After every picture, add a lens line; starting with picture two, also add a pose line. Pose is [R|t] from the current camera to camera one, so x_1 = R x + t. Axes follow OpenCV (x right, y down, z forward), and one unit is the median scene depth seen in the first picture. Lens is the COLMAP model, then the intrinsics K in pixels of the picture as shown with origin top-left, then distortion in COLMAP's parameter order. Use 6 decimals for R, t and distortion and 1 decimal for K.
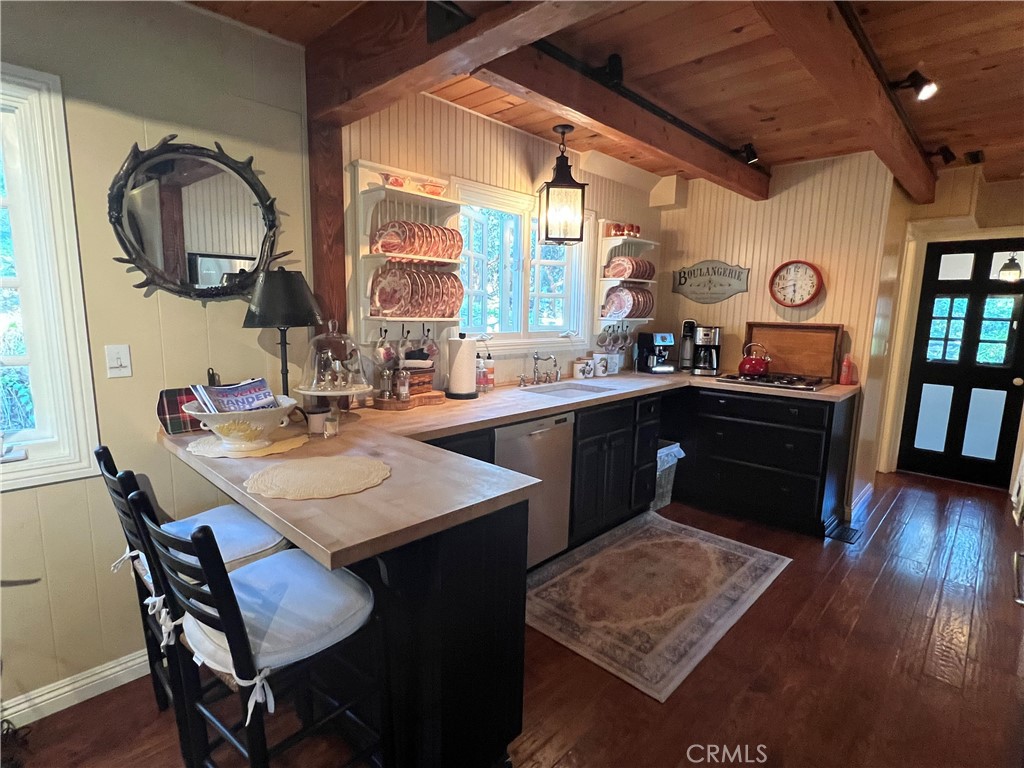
lens RADIAL K [[519.9, 0, 504.1], [0, 519.9, 387.2], [0, 0, 1]] dist [-0.003574, 0.000803]
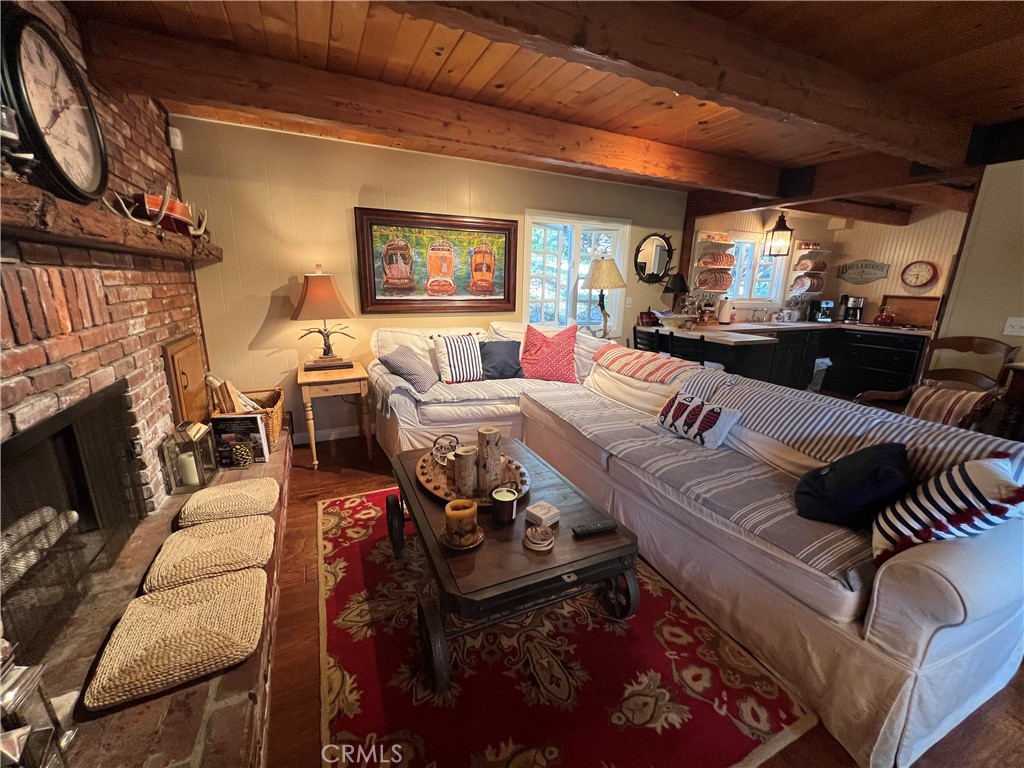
lens RADIAL K [[409.1, 0, 509.1], [0, 409.1, 383.4], [0, 0, 1]] dist [-0.000031, 0.000472]
pose [[0.935631, 0.087836, -0.341877, -0.255155], [-0.057635, 0.993562, 0.097536, 0.124739], [0.348243, -0.071554, 0.934669, -0.863424]]
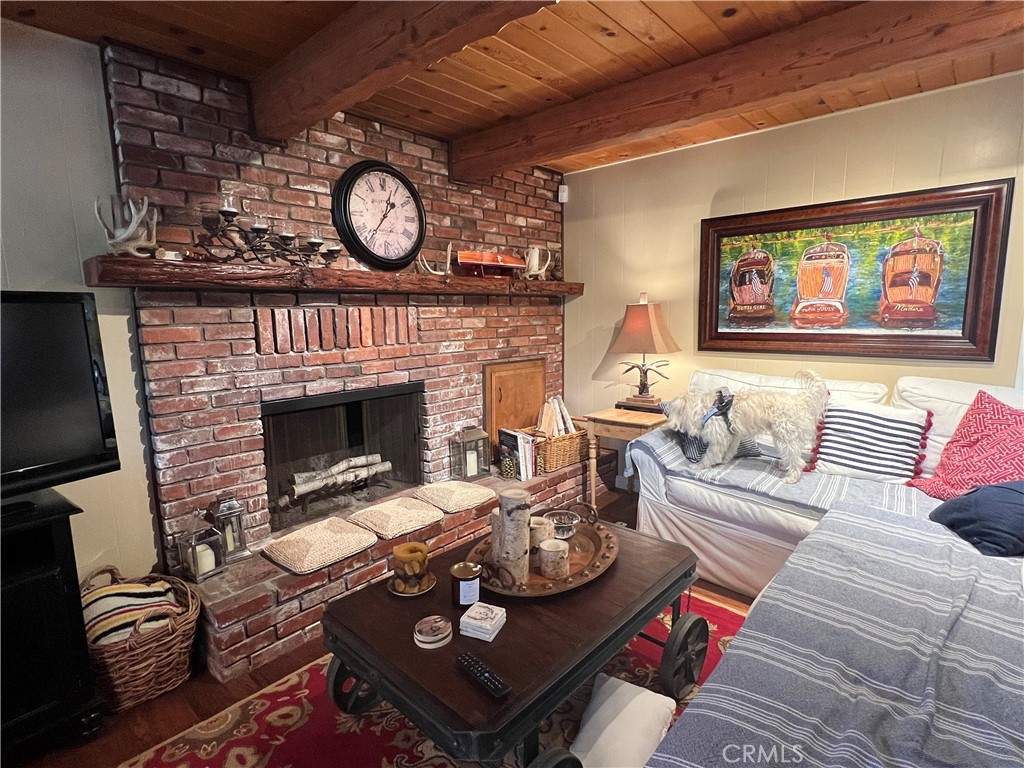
lens RADIAL K [[519.9, 0, 511.2], [0, 519.9, 386.8], [0, 0, 1]] dist [-0.003574, 0.000803]
pose [[0.031381, 0.127895, -0.991291, 0.026253], [-0.136383, 0.983051, 0.122515, 0.072570], [0.990159, 0.131350, 0.048291, -0.458411]]
